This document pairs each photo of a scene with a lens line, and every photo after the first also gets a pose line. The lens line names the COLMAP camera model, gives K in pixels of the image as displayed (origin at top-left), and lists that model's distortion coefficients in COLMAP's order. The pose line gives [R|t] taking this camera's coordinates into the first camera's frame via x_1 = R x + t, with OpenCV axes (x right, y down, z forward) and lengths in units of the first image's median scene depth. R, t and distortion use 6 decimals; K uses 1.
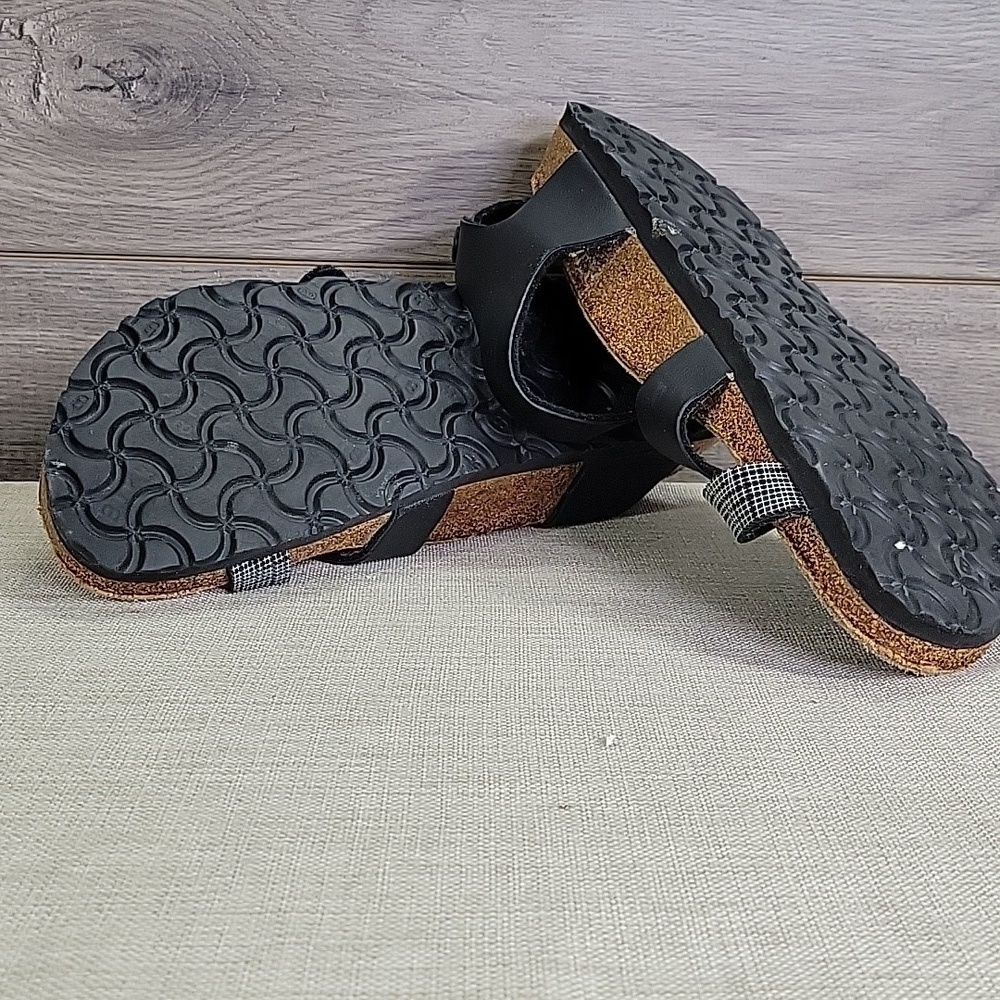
lens RADIAL K [[1691.4, 0, 511.6], [0, 1691.4, 474.0], [0, 0, 1]] dist [-0.002966, 0.094900]
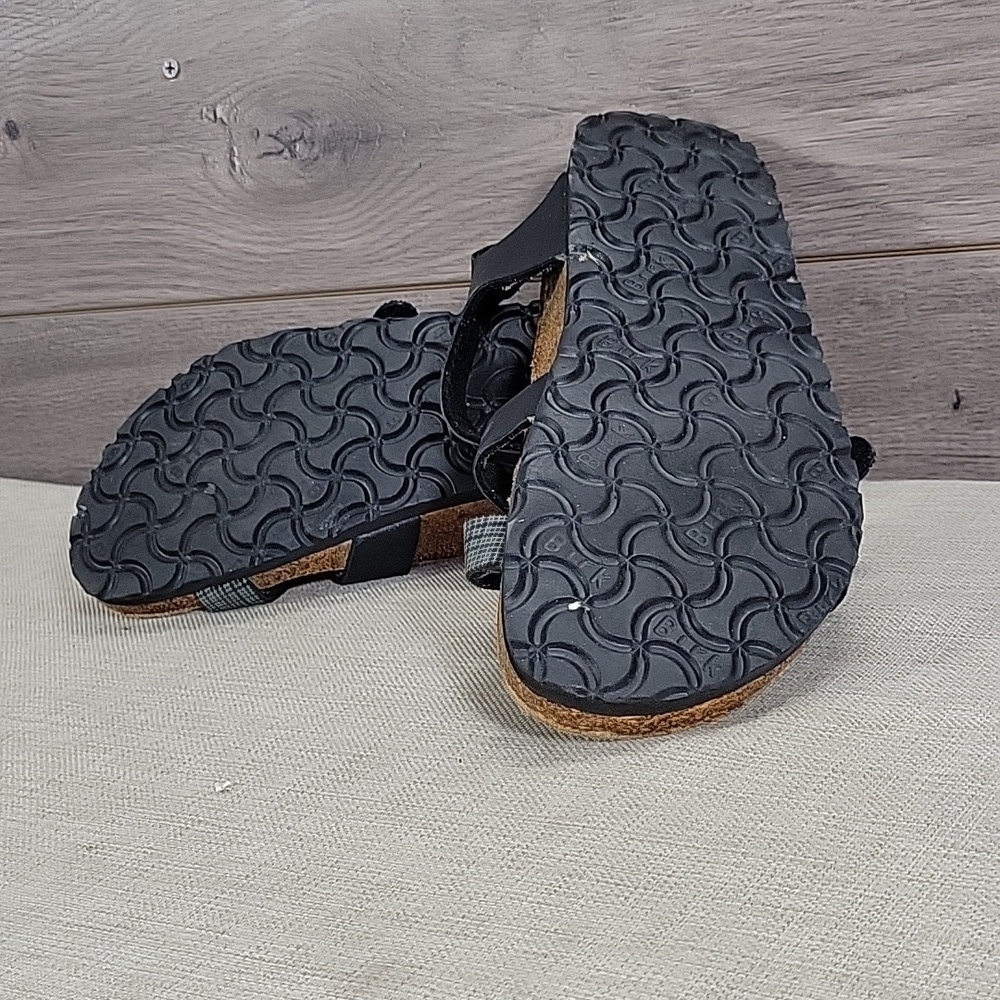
lens RADIAL K [[1693.1, 0, 499.9], [0, 1693.1, 477.9], [0, 0, 1]] dist [-0.016556, 0.151283]
pose [[0.803612, -0.008514, -0.595093, 0.556994], [0.054931, 0.996691, 0.059918, -0.066145], [0.592613, -0.080840, 0.801420, 0.142904]]
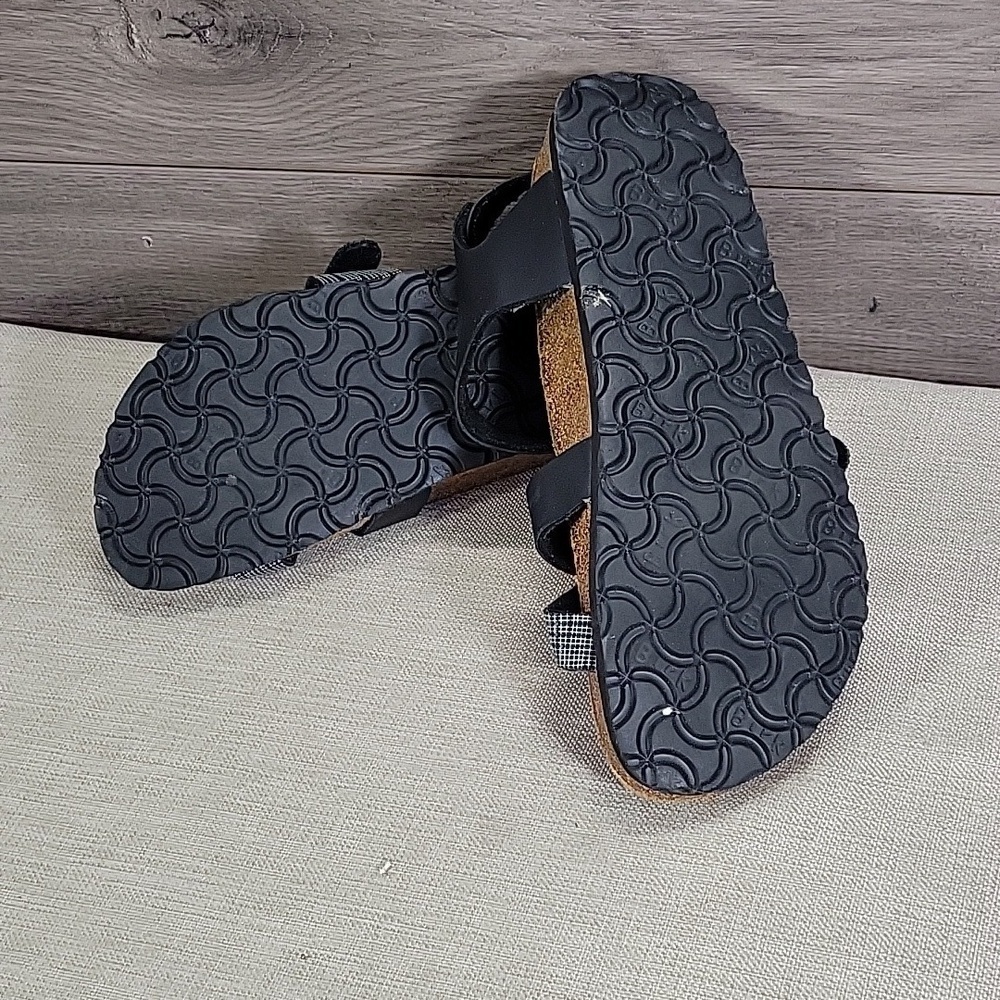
lens RADIAL K [[1691.4, 0, 511.6], [0, 1691.4, 474.0], [0, 0, 1]] dist [-0.002966, 0.094900]
pose [[0.922942, 0.132530, -0.361406, 0.385707], [0.070583, 0.864682, 0.497336, -0.504982], [0.378414, -0.484521, 0.788697, 0.070763]]
